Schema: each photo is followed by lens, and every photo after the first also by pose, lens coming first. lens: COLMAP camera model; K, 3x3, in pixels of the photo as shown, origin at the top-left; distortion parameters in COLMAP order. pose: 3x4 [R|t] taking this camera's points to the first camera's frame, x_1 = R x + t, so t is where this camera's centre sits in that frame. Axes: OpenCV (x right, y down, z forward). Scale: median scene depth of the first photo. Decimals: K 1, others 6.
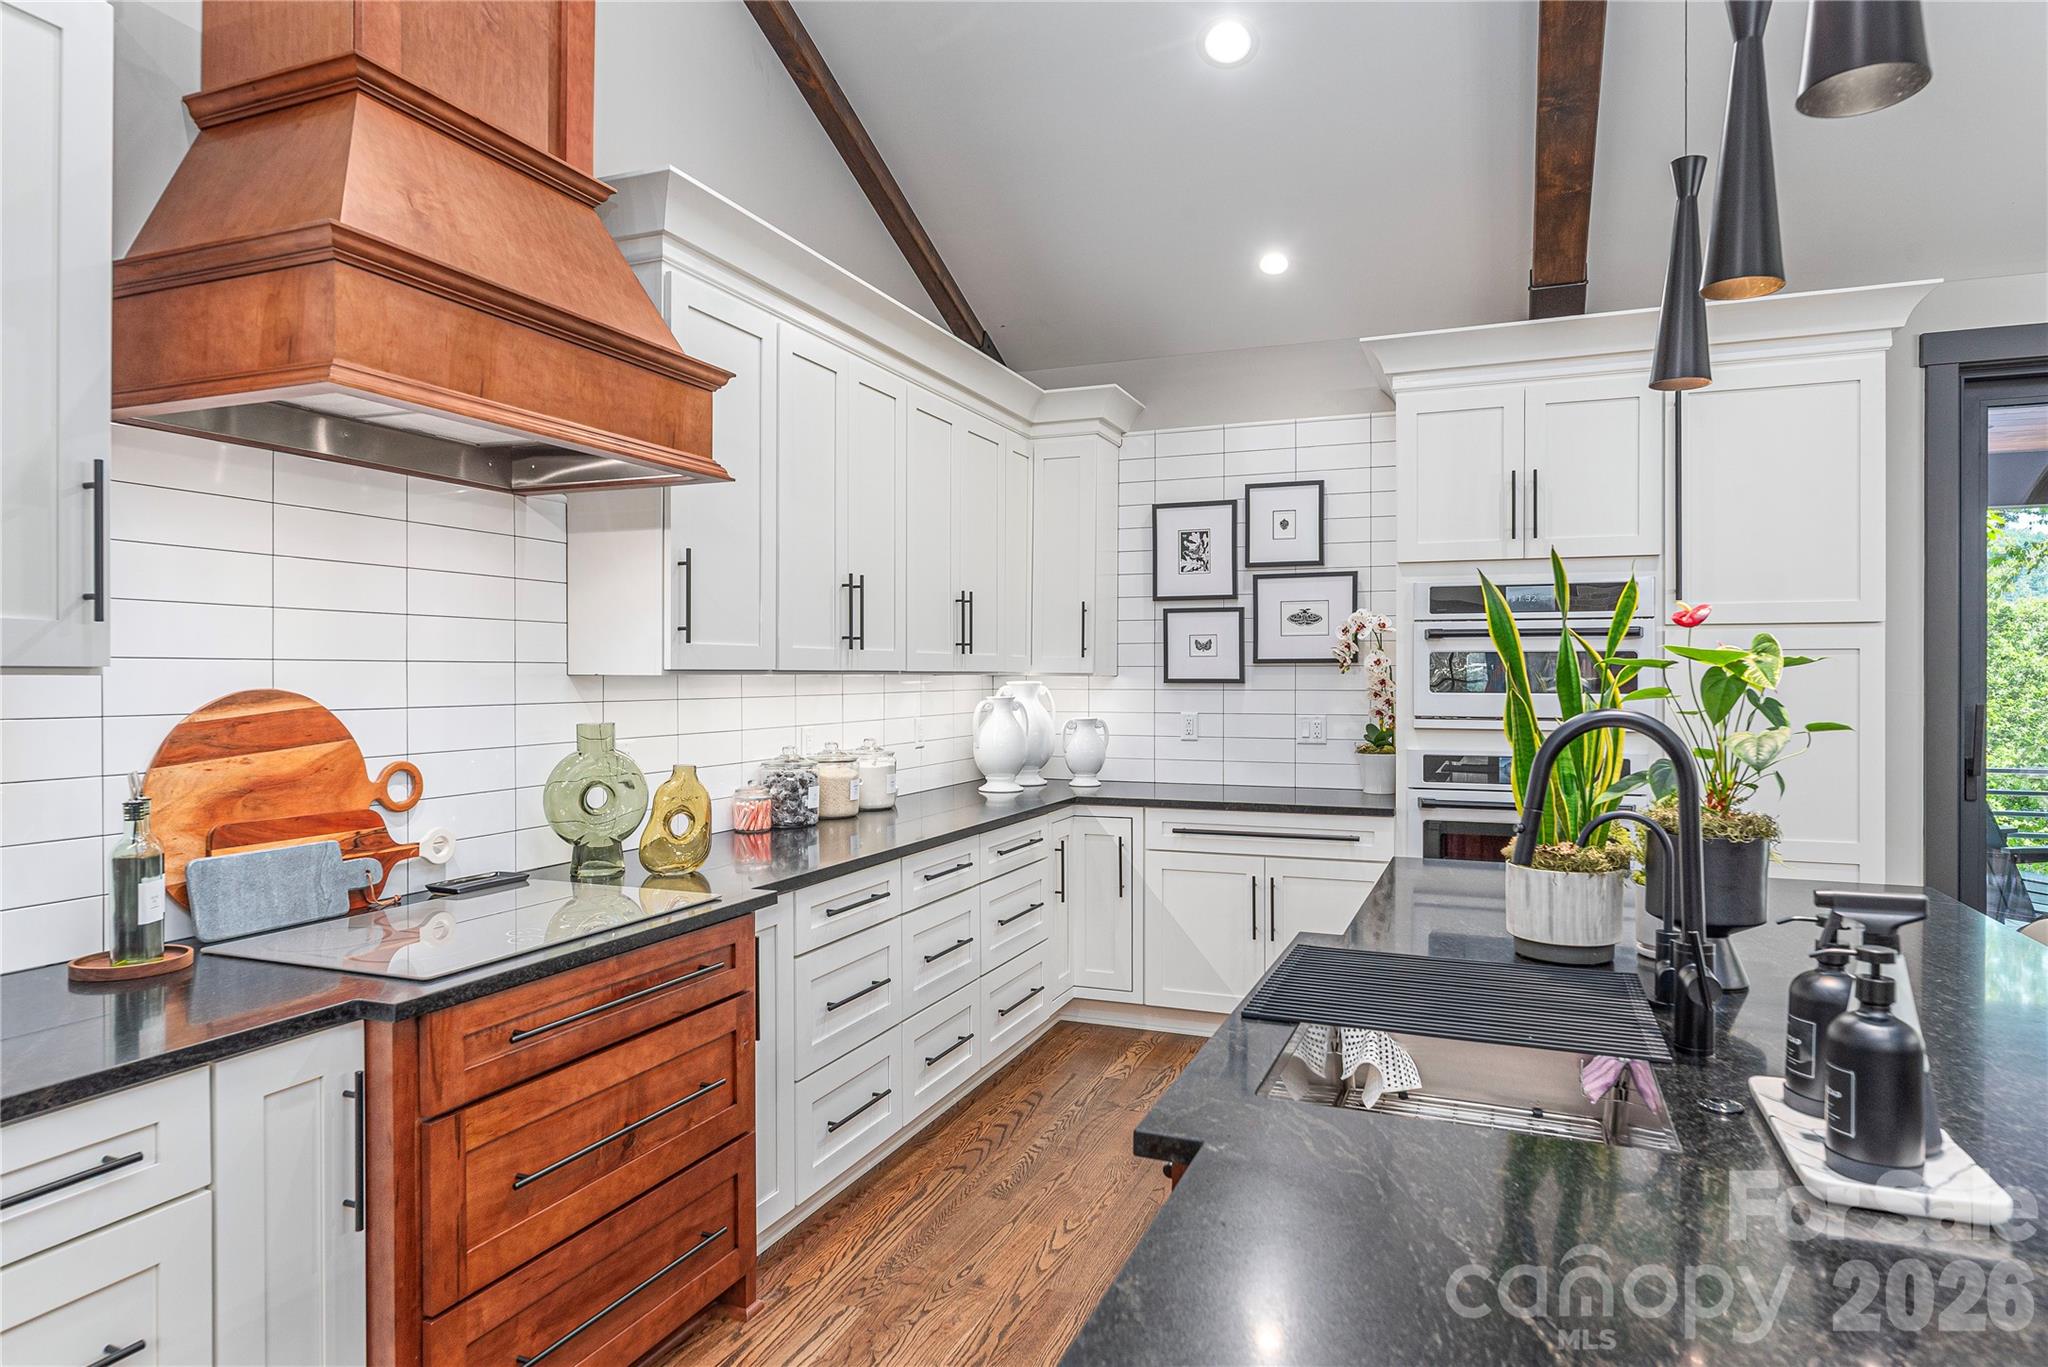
lens RADIAL K [[1197.1, 0, 1026.2], [0, 1197.1, 677.7], [0, 0, 1]] dist [0.002533, -0.007838]
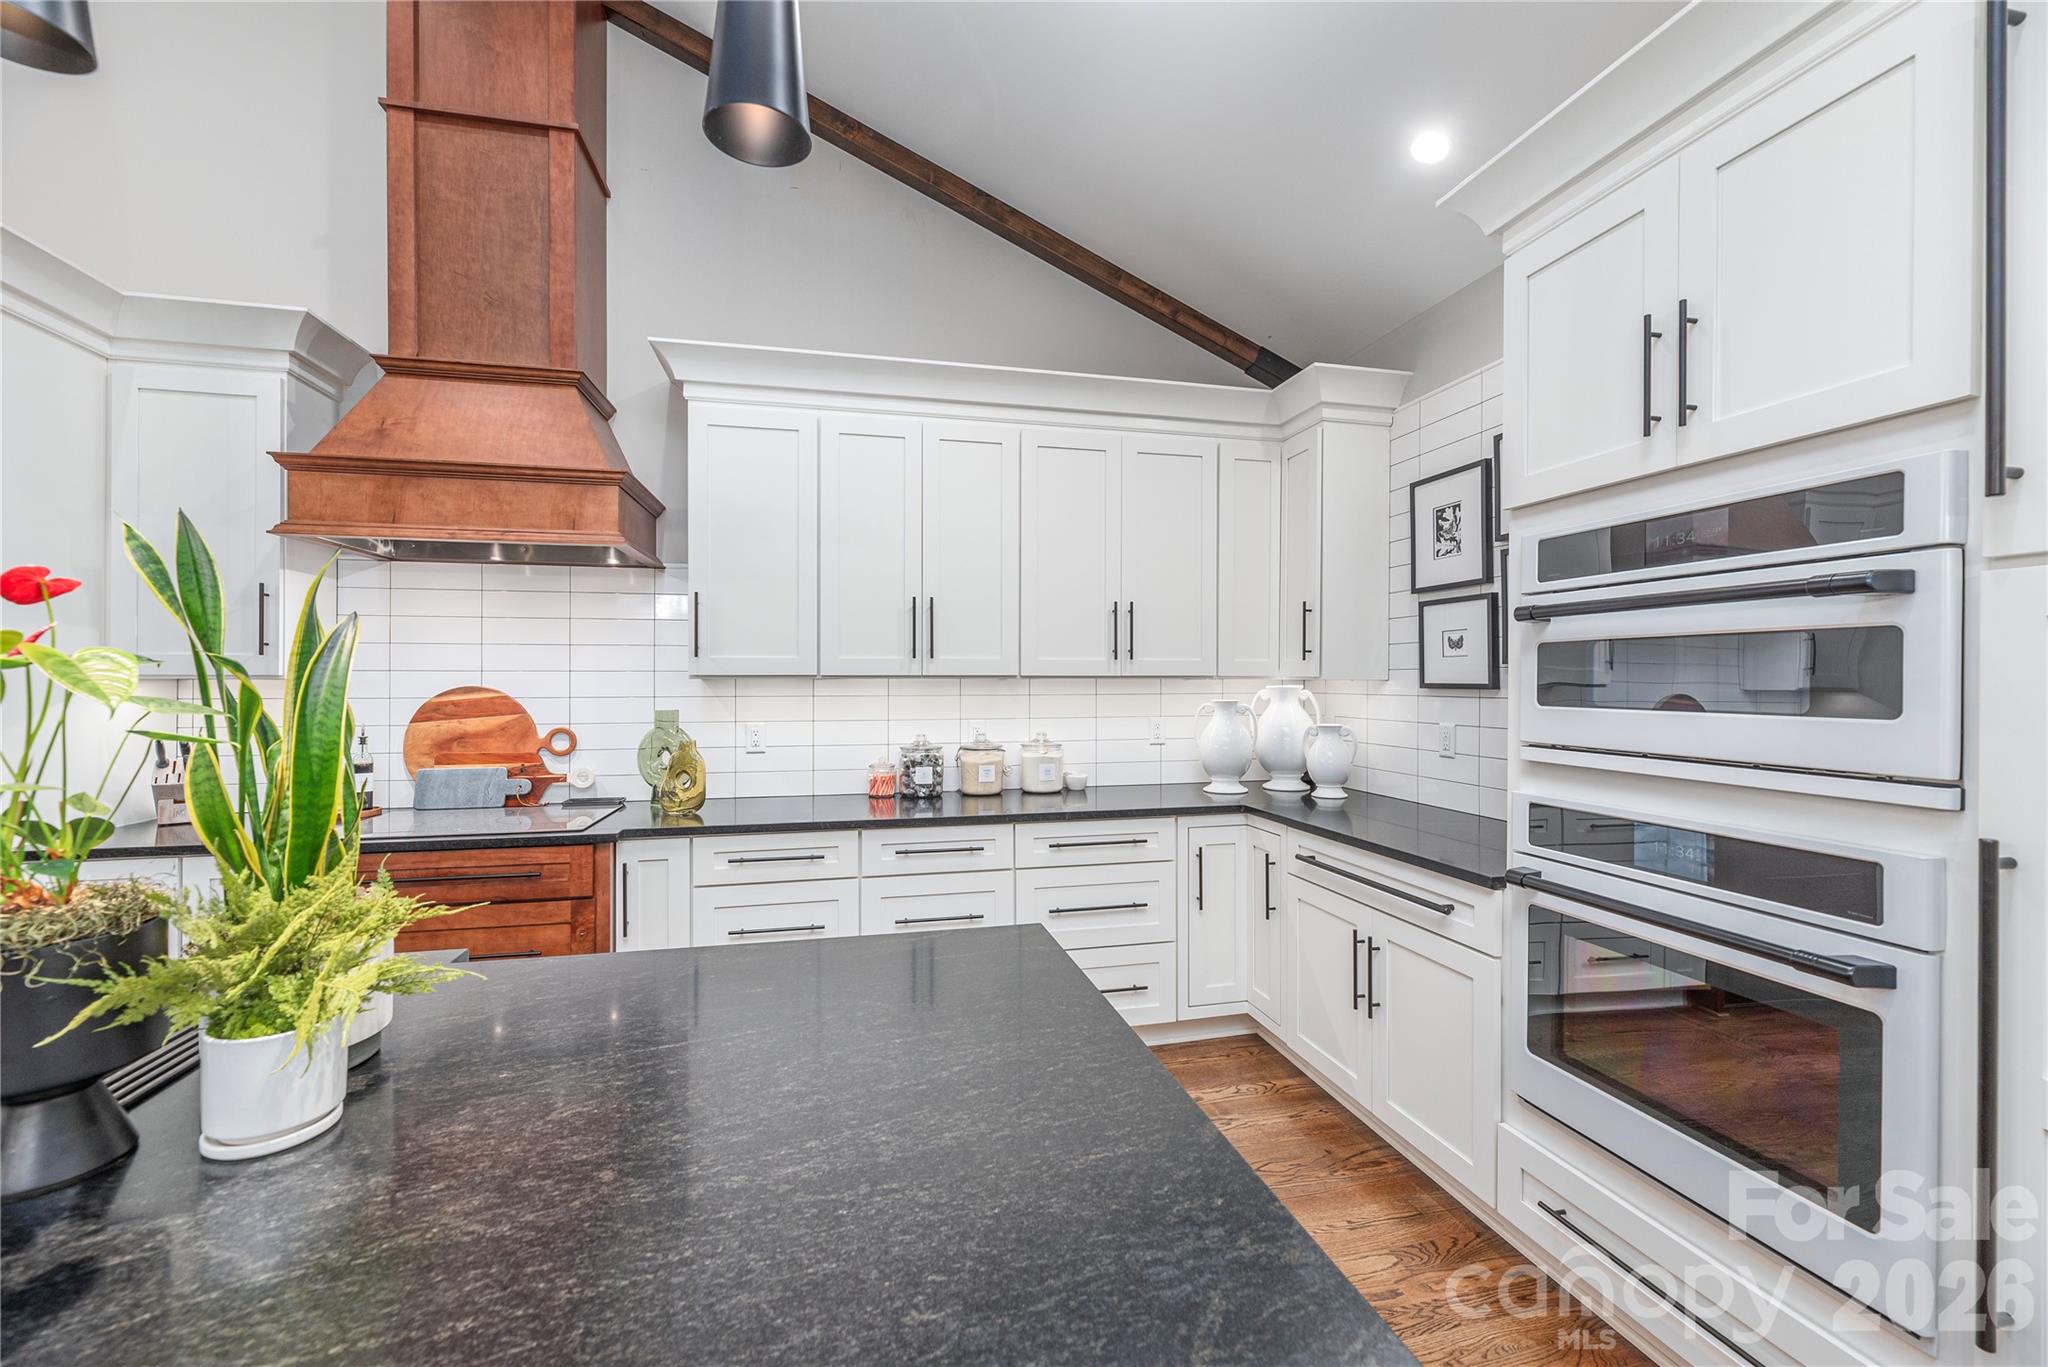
lens RADIAL K [[837.3, 0, 1023.7], [0, 837.3, 677.0], [0, 0, 1]] dist [-0.000265, 0.001412]
pose [[0.575145, -0.003179, -0.818046, 0.578448], [-0.001695, 0.999986, -0.005078, -0.000104], [0.818050, 0.004307, 0.575131, 0.550028]]
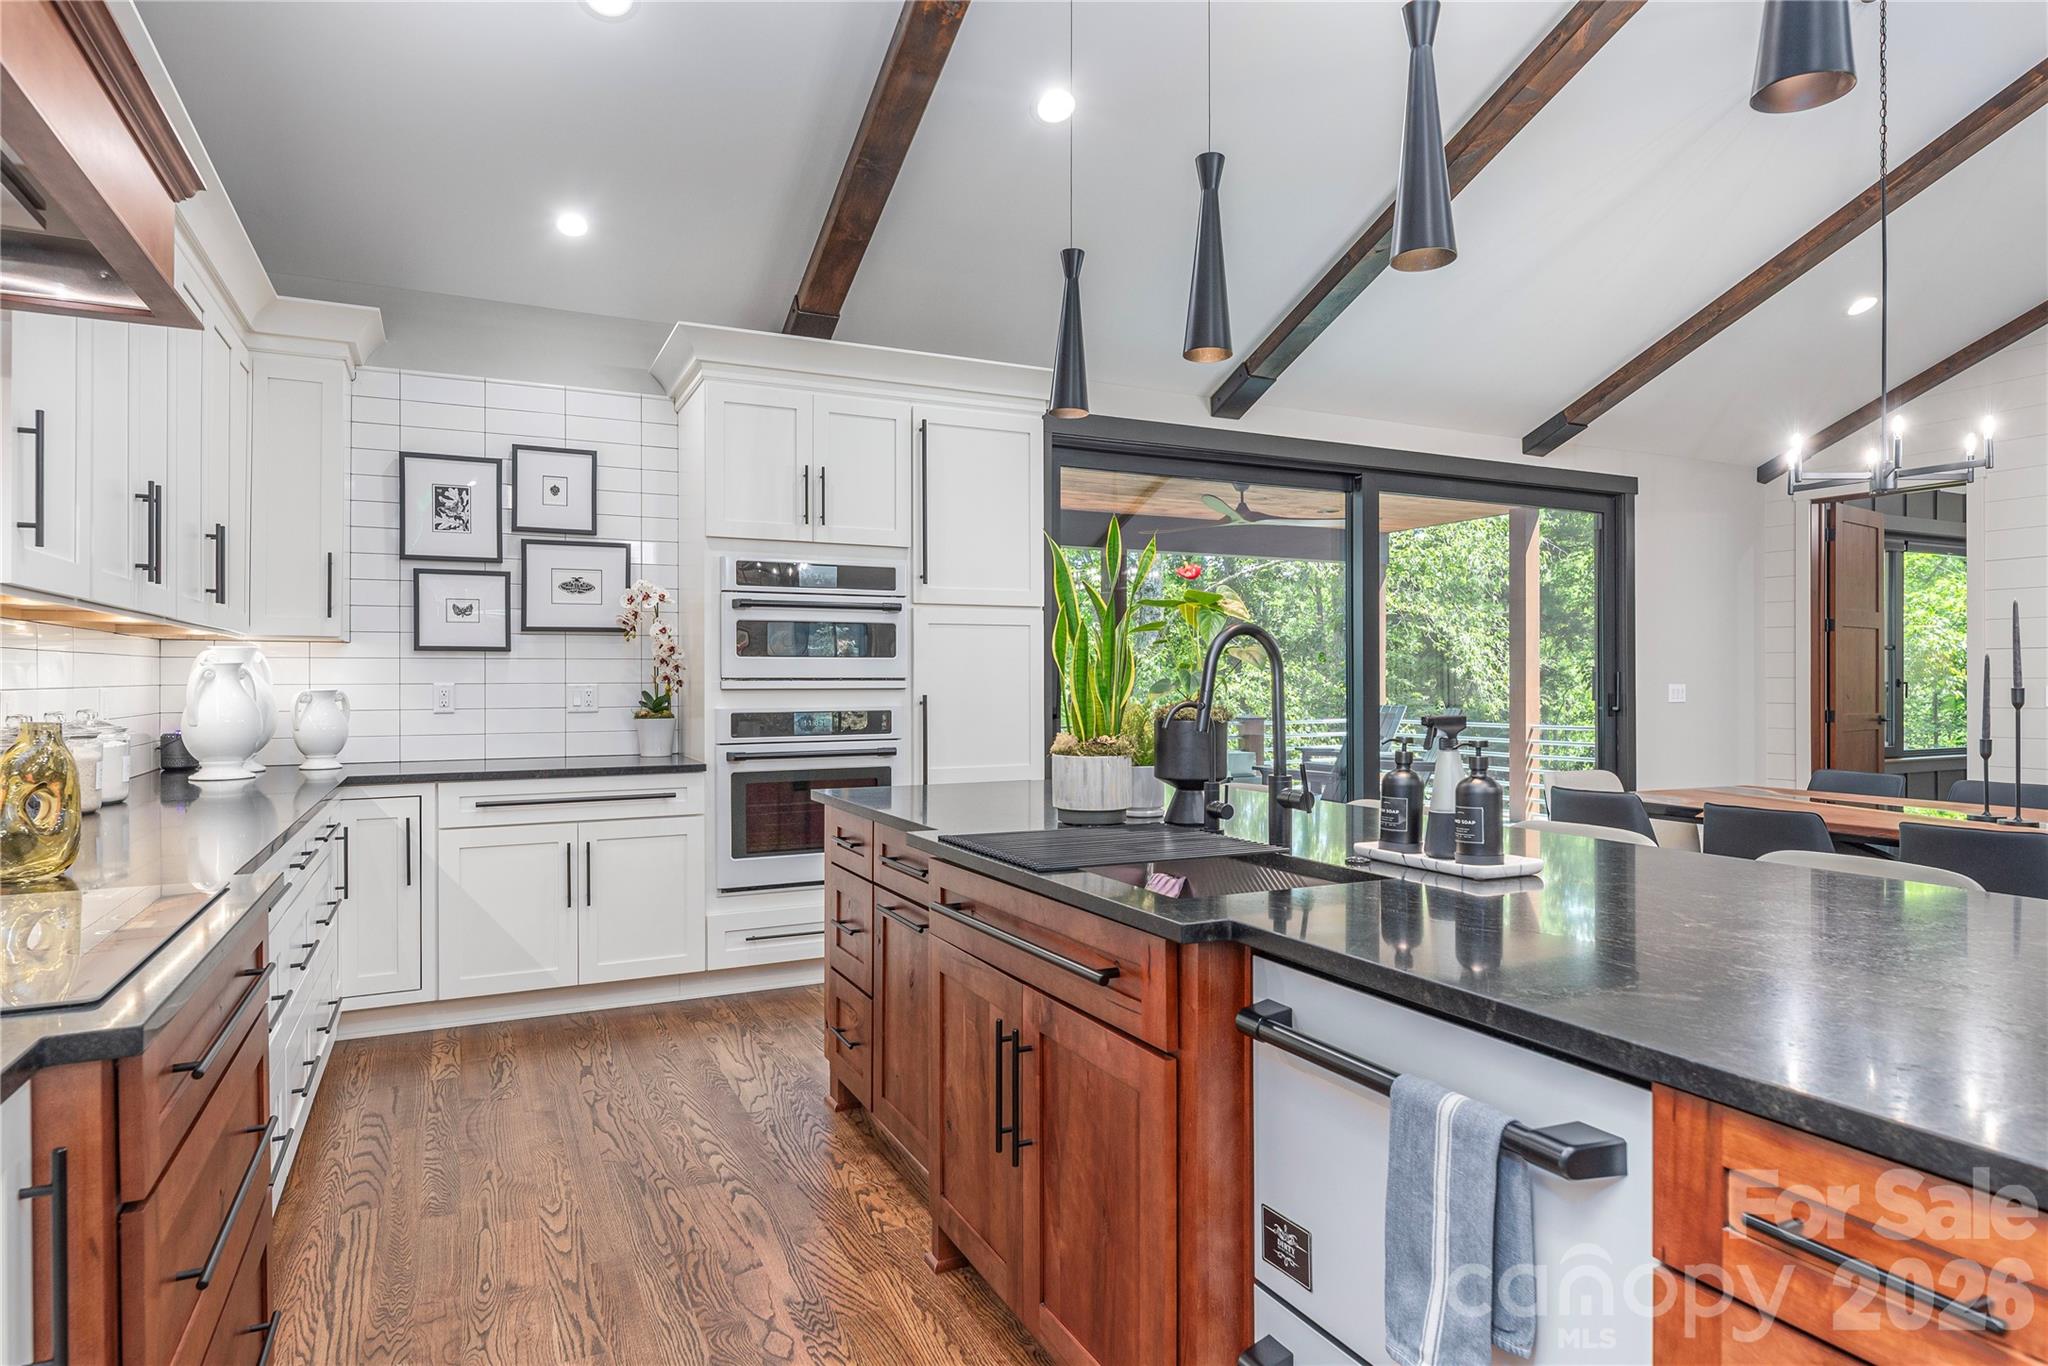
lens RADIAL K [[1158.2, 0, 1023.9], [0, 1158.2, 677.1], [0, 0, 1]] dist [-0.003248, 0.000044]
pose [[0.669324, -0.000783, 0.742970, -0.295005], [0.004431, 0.999986, -0.002938, 0.037953], [-0.742957, 0.005259, 0.669318, 0.095968]]
